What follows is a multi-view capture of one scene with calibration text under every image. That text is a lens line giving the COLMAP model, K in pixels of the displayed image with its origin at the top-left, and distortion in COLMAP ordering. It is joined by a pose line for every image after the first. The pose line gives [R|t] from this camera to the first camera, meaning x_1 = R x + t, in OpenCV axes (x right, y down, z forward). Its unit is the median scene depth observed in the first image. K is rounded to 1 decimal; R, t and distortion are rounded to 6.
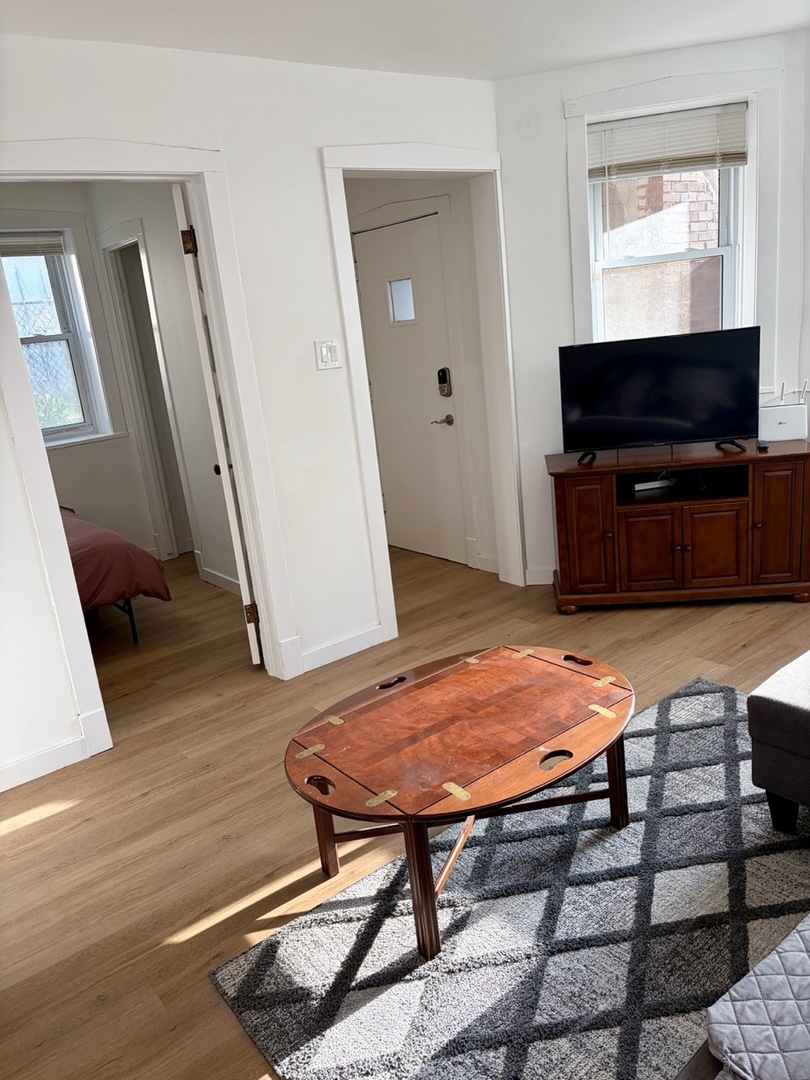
lens RADIAL K [[814.4, 0, 399.8], [0, 814.4, 542.5], [0, 0, 1]] dist [0.036732, -0.031704]
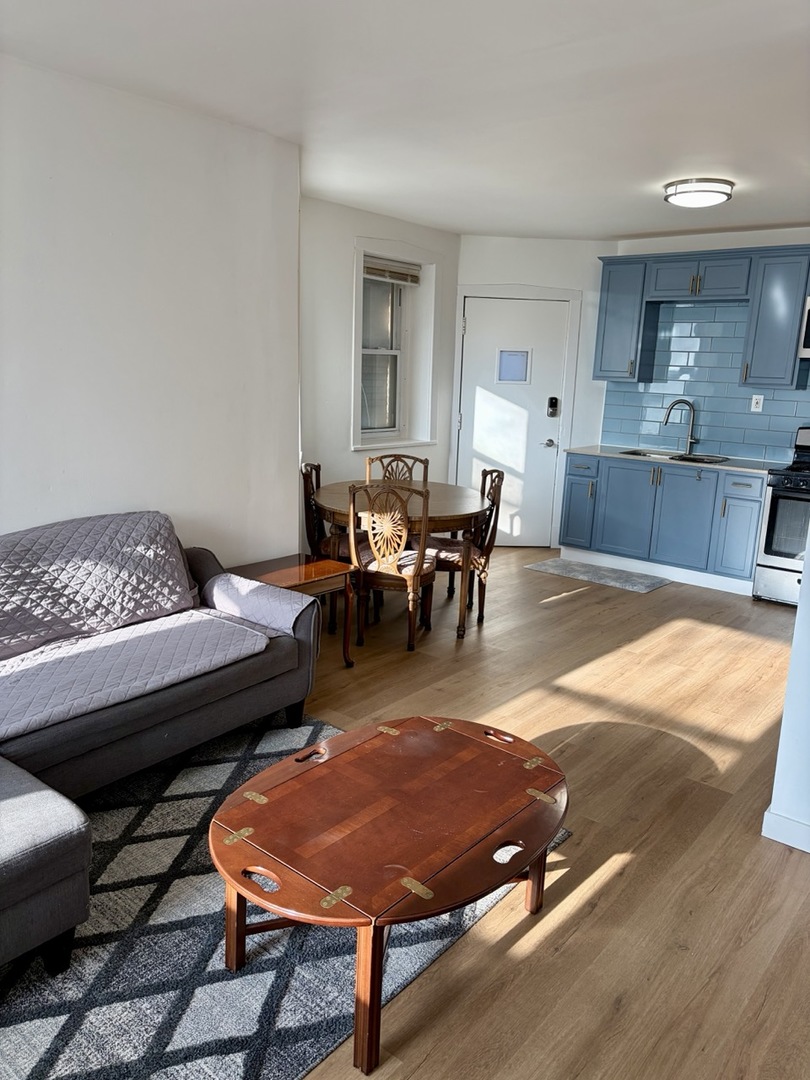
lens RADIAL K [[814.4, 0, 399.8], [0, 814.4, 542.5], [0, 0, 1]] dist [0.036732, -0.031704]
pose [[-0.973393, 0.119328, -0.195617, 0.134494], [0.008971, 0.872892, 0.487830, -0.296162], [0.228964, 0.473096, -0.850738, 0.980219]]
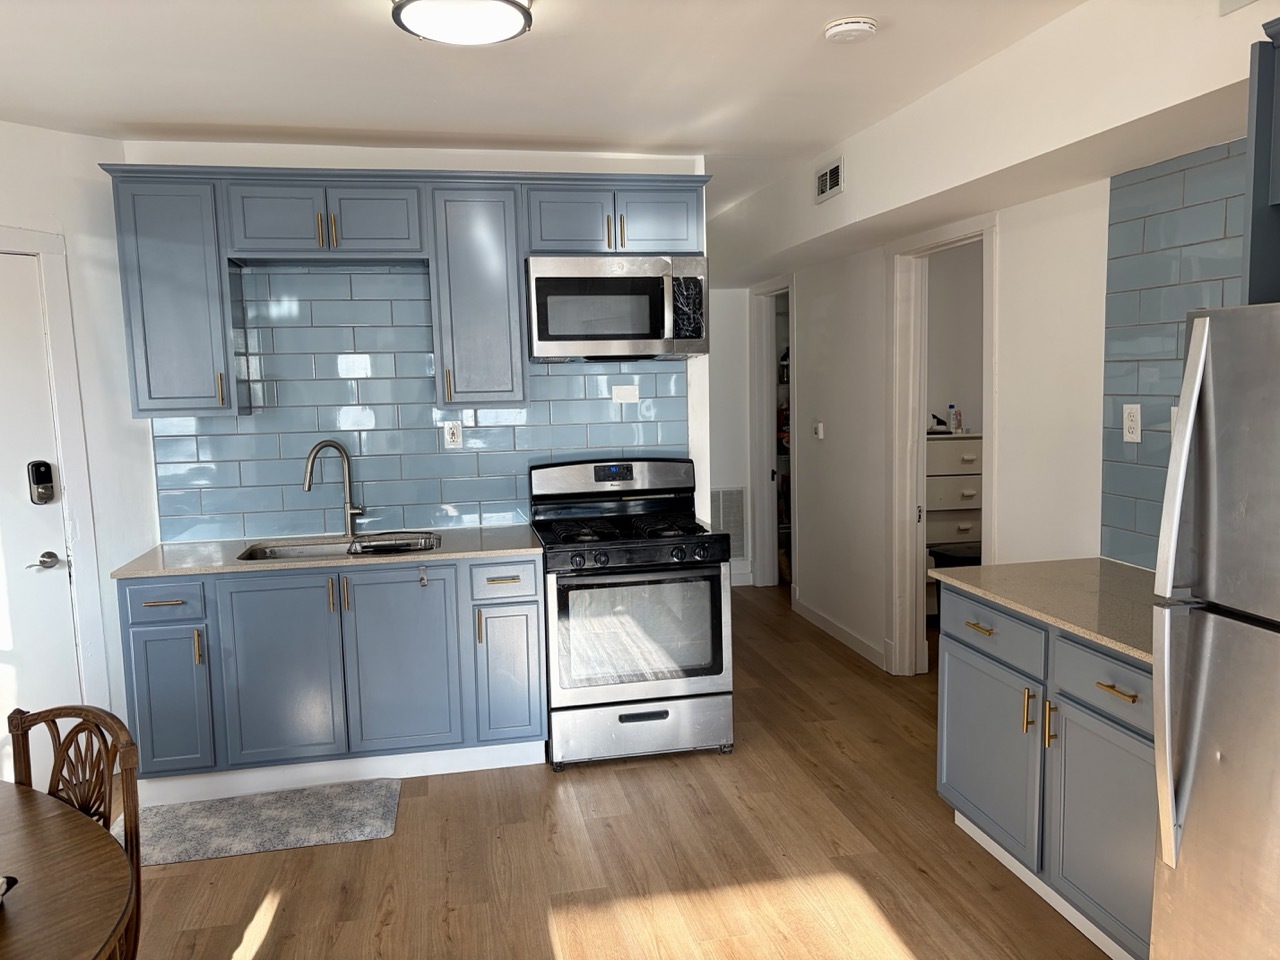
lens RADIAL K [[968.8, 0, 639.2], [0, 968.8, 484.6], [0, 0, 1]] dist [0.042919, -0.048373]
pose [[-0.436135, 0.219297, -0.872751, 0.014292], [-0.173262, 0.931241, 0.320577, -0.093956], [0.883044, 0.291030, -0.368151, 0.284268]]
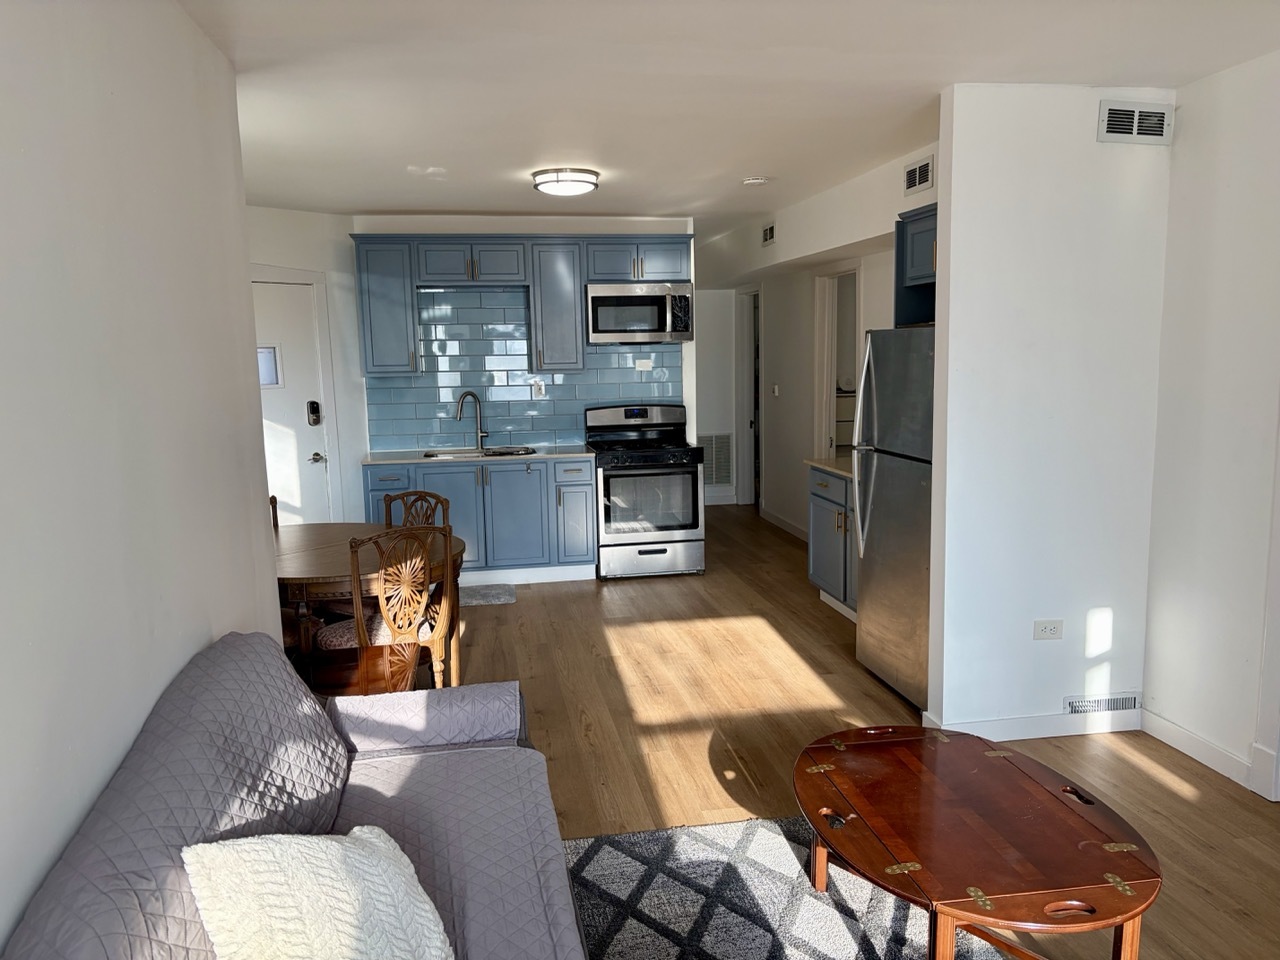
lens RADIAL K [[961.9, 0, 631.2], [0, 961.9, 489.7], [0, 0, 1]] dist [0.052824, -0.061230]
pose [[-0.465838, 0.244779, -0.850340, 0.641168], [-0.168269, 0.918937, 0.356707, -0.258905], [0.868723, 0.309254, -0.386887, 0.586063]]
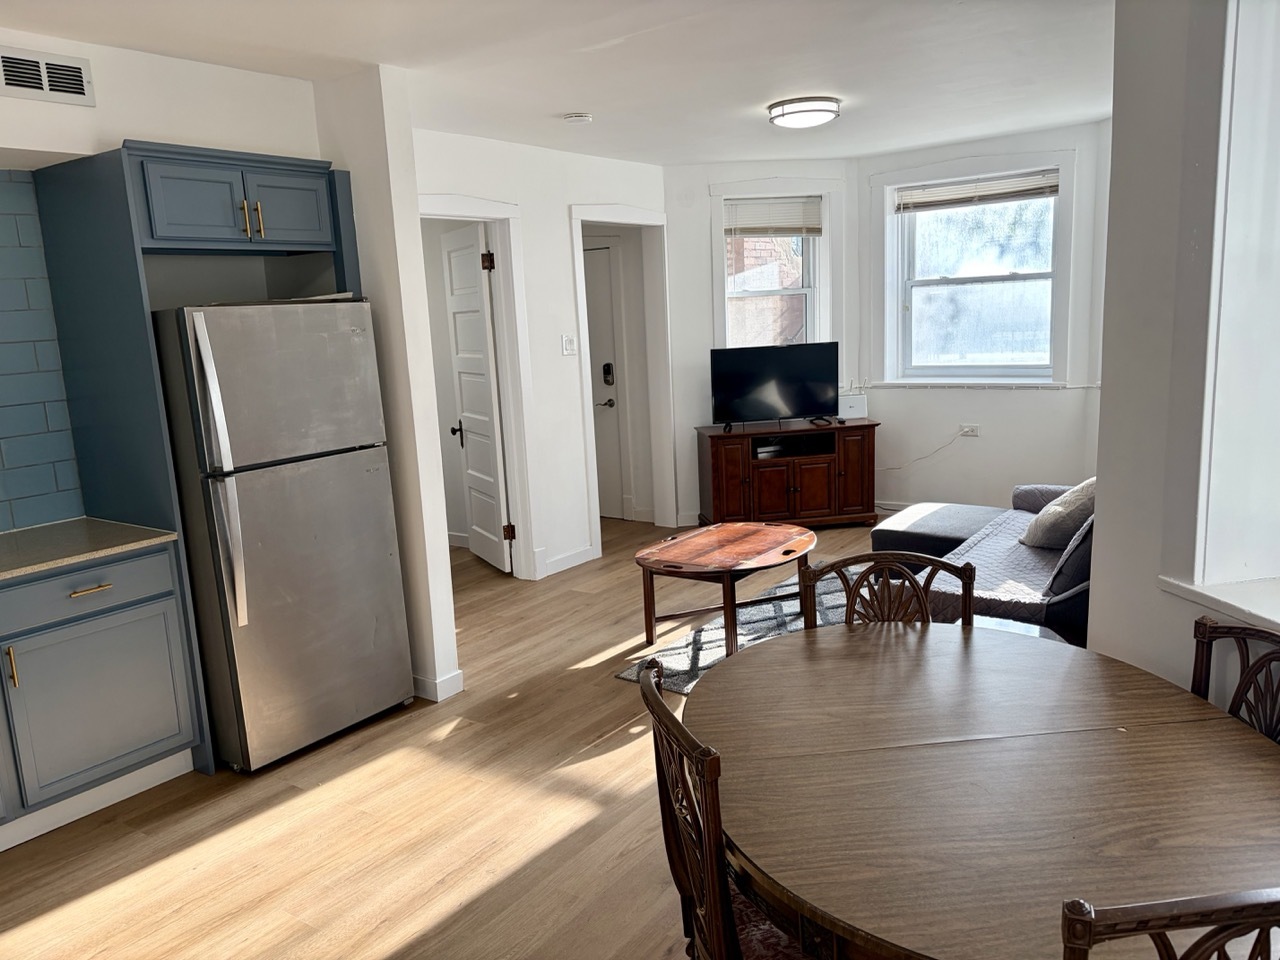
lens RADIAL K [[955.0, 0, 642.1], [0, 955.0, 491.7], [0, 0, 1]] dist [0.064630, -0.005408]
pose [[0.956802, 0.005831, 0.290683, -0.408063], [0.025321, 0.994329, -0.103293, 0.180511], [-0.289637, 0.106191, 0.951228, -0.535373]]
